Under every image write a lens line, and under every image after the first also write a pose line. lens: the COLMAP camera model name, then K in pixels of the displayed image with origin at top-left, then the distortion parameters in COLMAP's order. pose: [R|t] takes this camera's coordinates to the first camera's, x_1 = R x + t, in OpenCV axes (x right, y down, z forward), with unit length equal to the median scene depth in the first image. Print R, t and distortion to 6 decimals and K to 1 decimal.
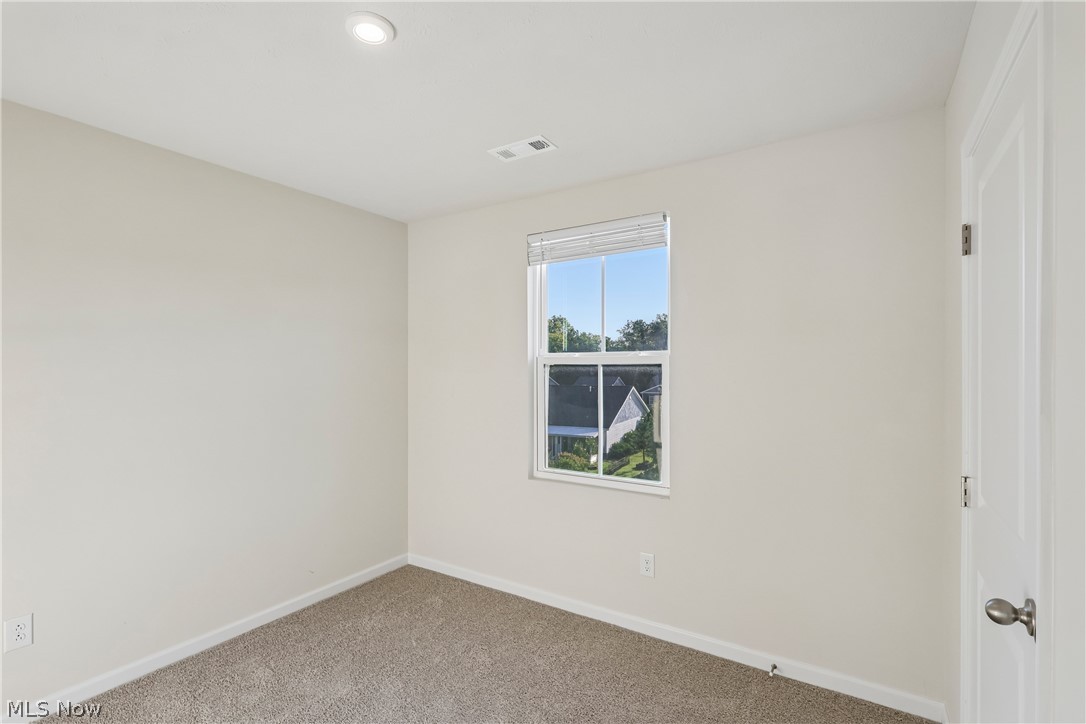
lens RADIAL K [[508.0, 0, 536.1], [0, 508.0, 365.6], [0, 0, 1]] dist [0.005035, 0.000886]
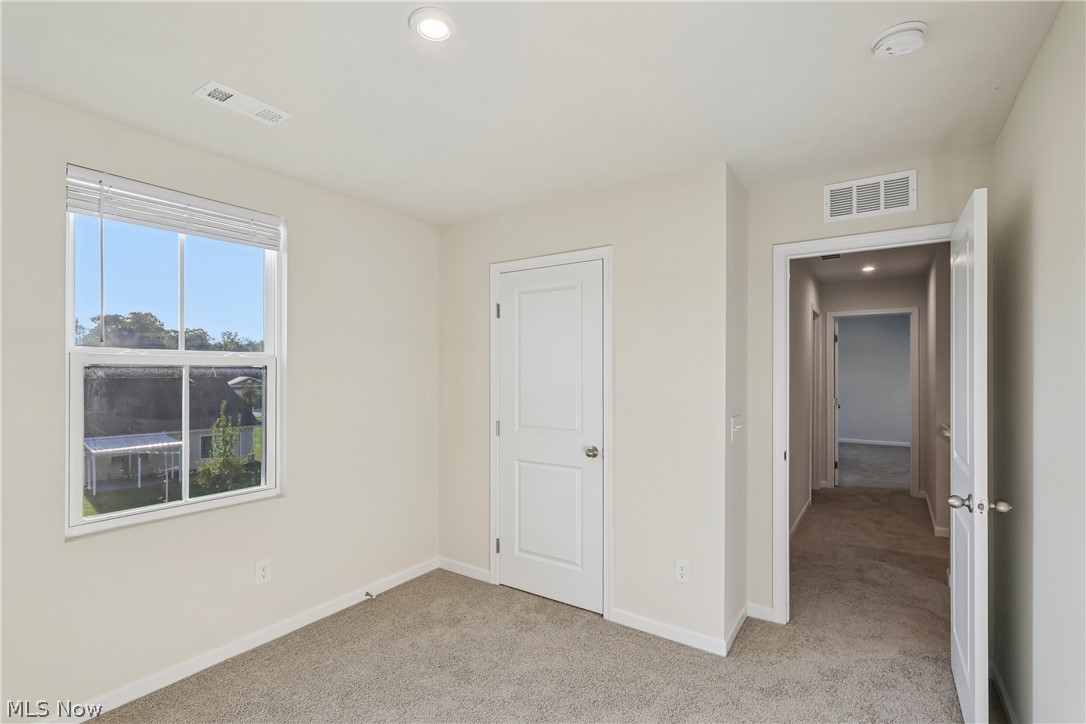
lens RADIAL K [[508.0, 0, 533.1], [0, 508.0, 362.4], [0, 0, 1]] dist [0.005035, 0.000886]
pose [[0.043628, 0.018960, 0.998868, -0.682440], [-0.006987, 0.999801, -0.018672, 0.004026], [-0.999023, -0.006165, 0.043751, 0.408323]]
